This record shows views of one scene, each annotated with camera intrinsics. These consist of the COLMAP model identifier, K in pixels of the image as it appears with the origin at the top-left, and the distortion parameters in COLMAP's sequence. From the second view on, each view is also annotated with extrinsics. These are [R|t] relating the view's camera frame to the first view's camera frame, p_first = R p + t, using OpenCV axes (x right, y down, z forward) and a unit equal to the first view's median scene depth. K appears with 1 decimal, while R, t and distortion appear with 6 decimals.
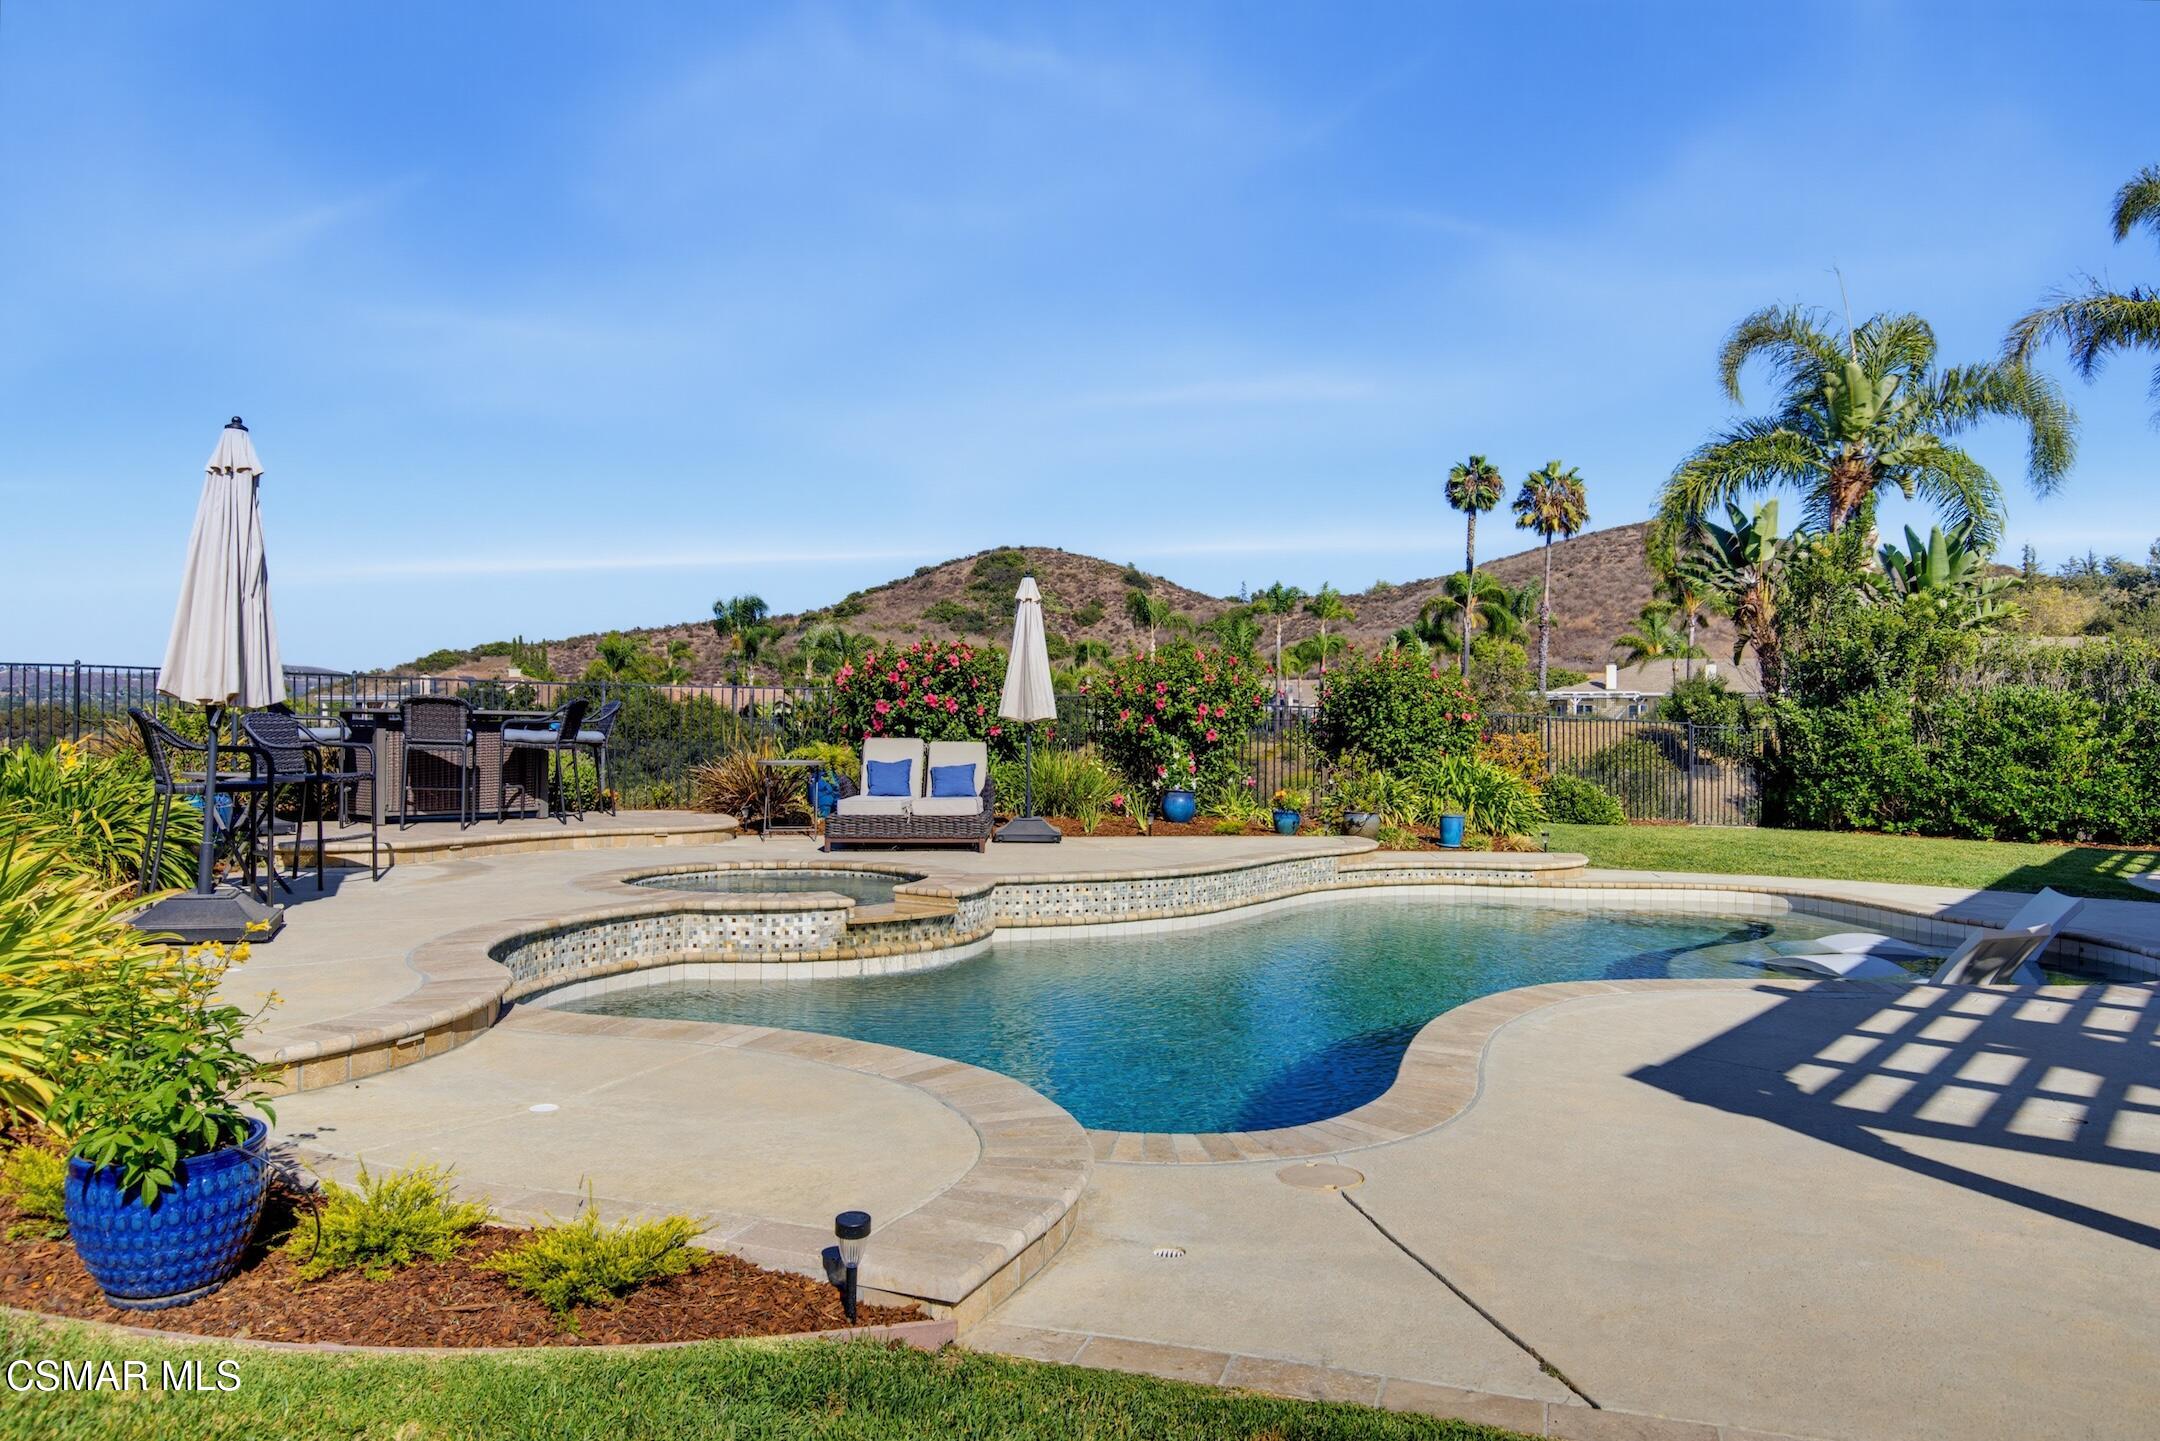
lens RADIAL K [[1422.6, 0, 1098.2], [0, 1422.6, 731.4], [0, 0, 1]] dist [0.038461, 0.000385]
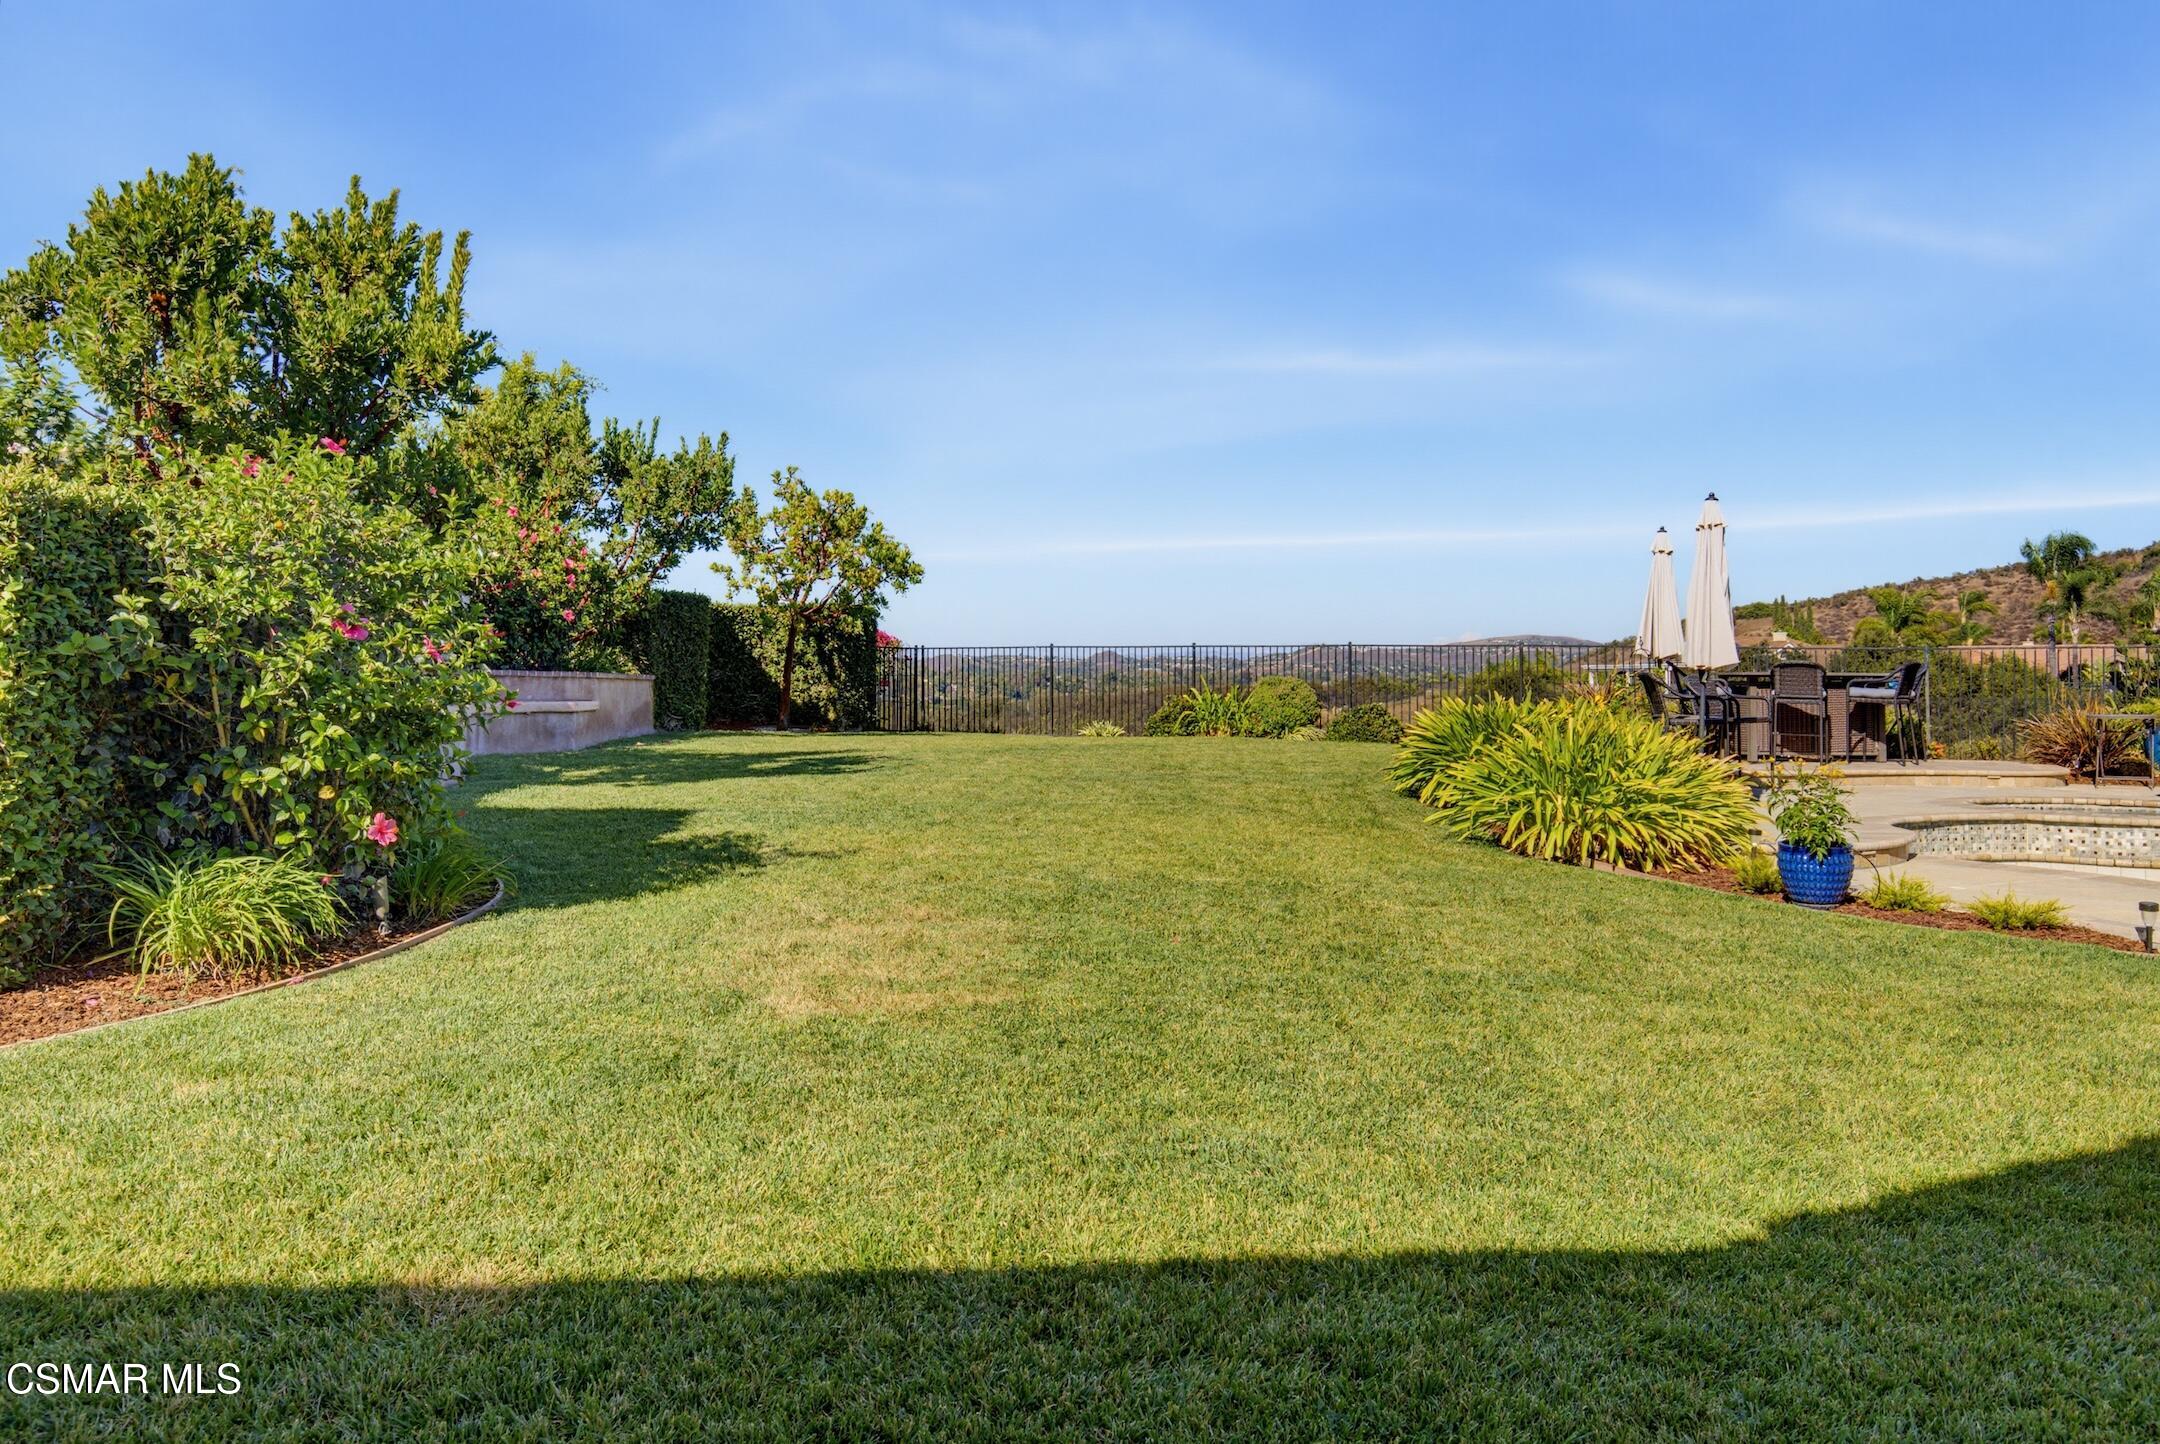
lens RADIAL K [[1575.4, 0, 1051.7], [0, 1575.4, 620.0], [0, 0, 1]] dist [0.000188, -0.001851]
pose [[0.685805, -0.040901, -0.726635, 0.097412], [0.003264, 0.998582, -0.053128, 0.009825], [0.727778, 0.034063, 0.684966, -0.410119]]
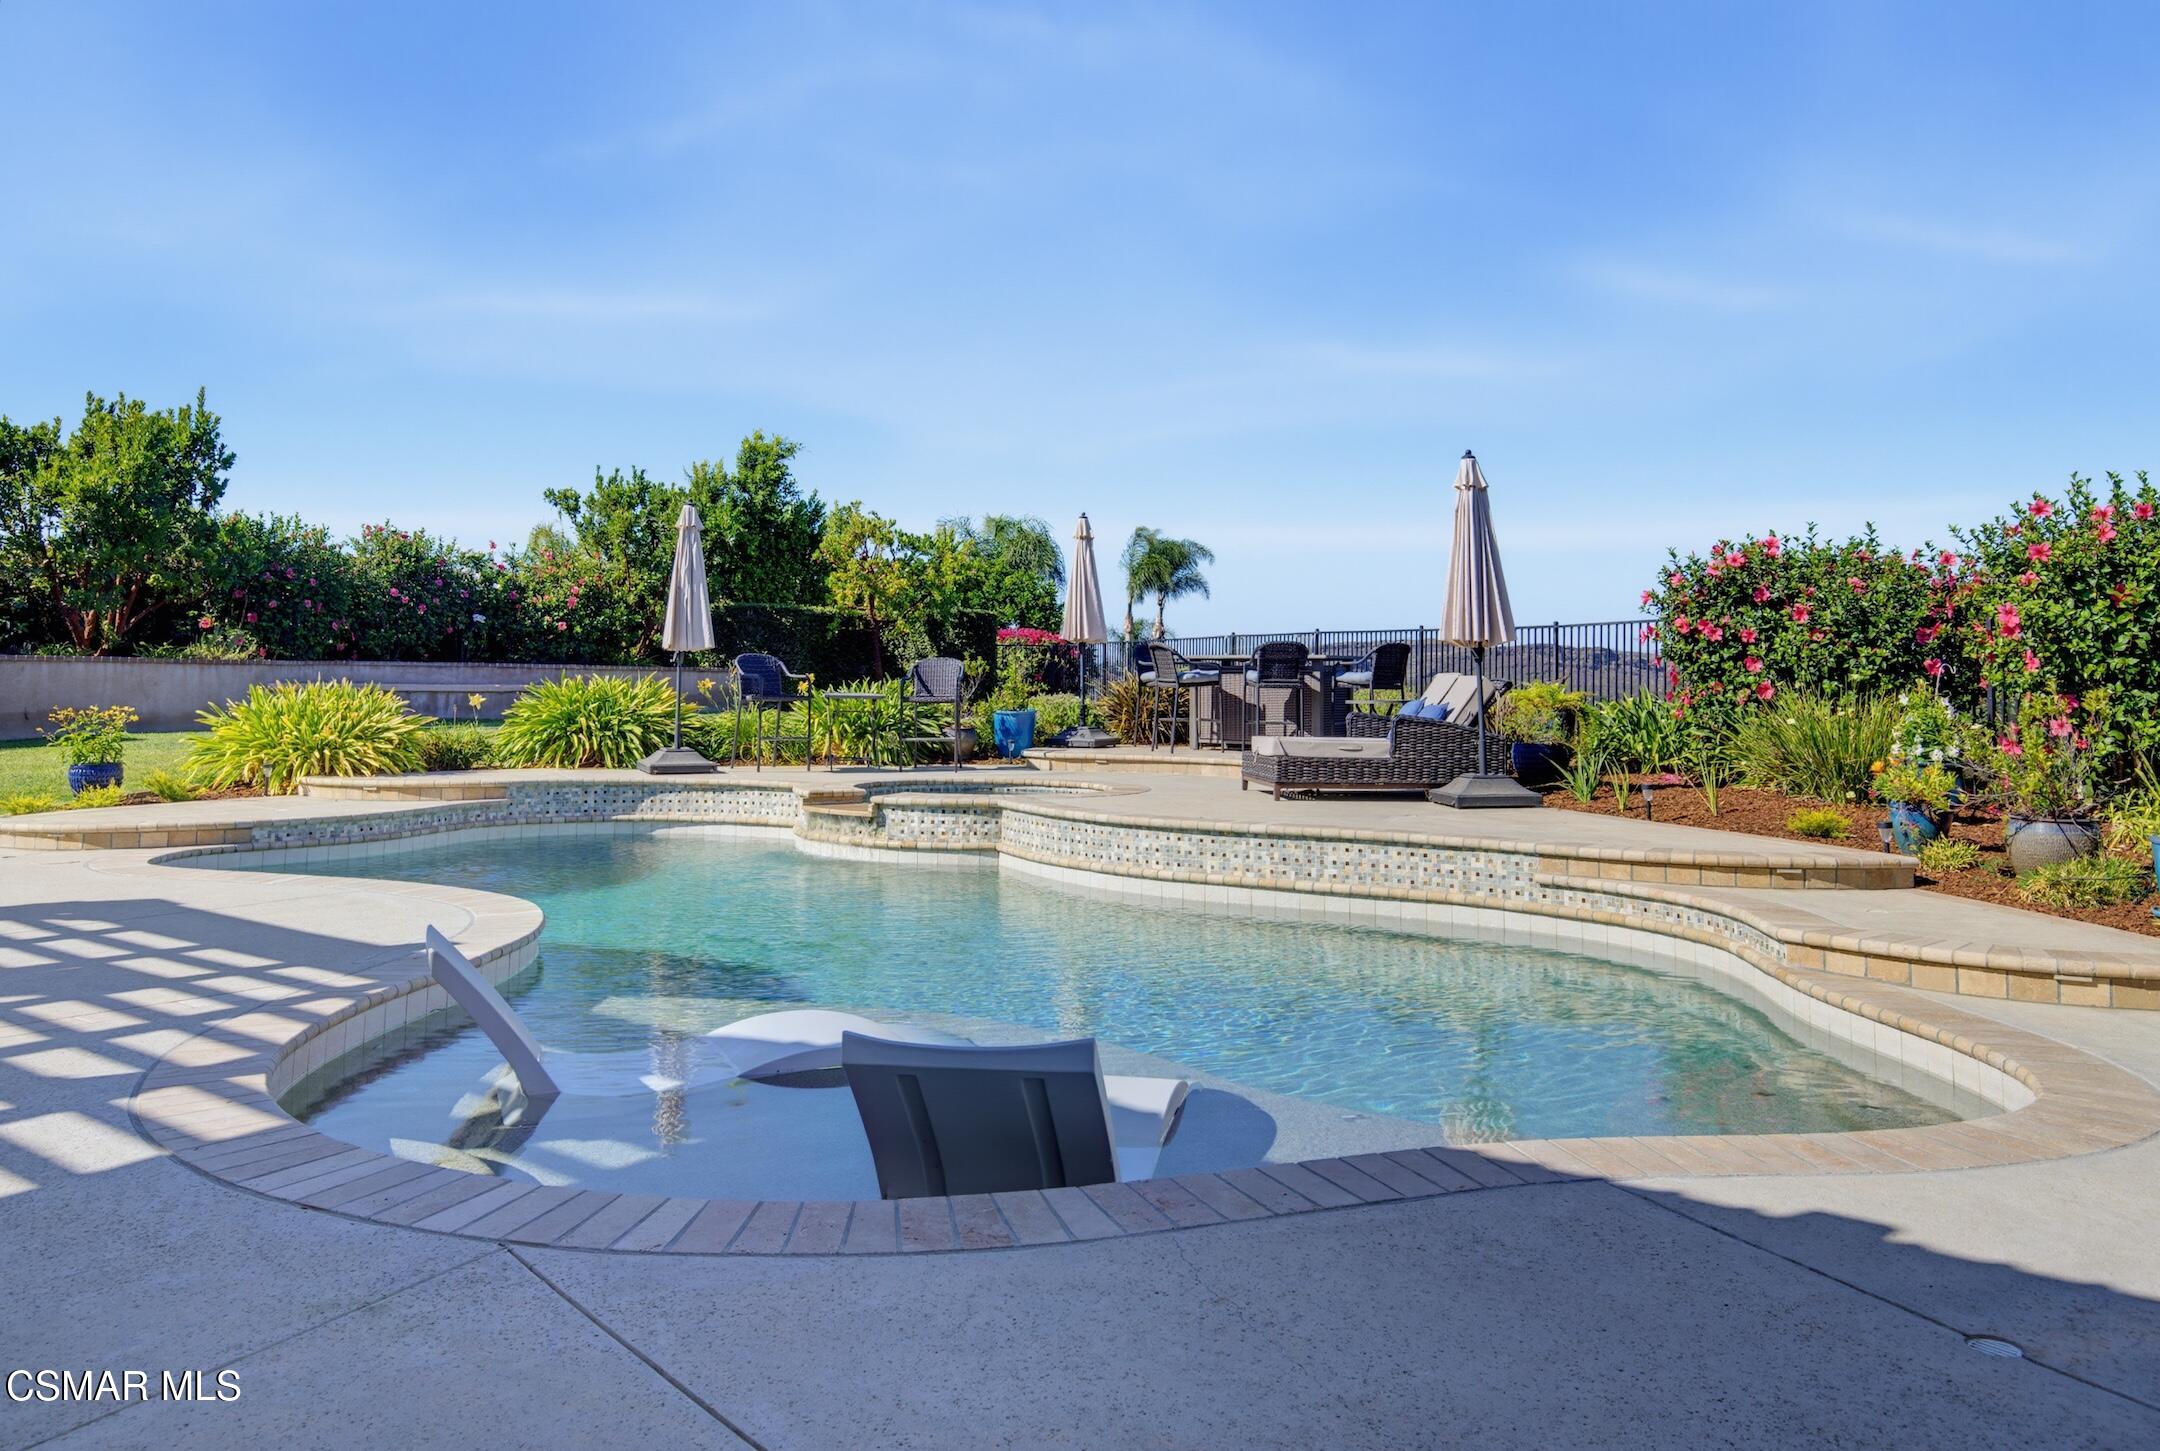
lens RADIAL K [[1590.6, 0, 1090.2], [0, 1590.6, 603.6], [0, 0, 1]] dist [0.004706, 0.002582]
pose [[0.043861, -0.065580, -0.996883, 0.807362], [-0.009149, 0.997775, -0.066041, 0.028204], [0.998996, 0.012017, 0.043164, 0.770621]]
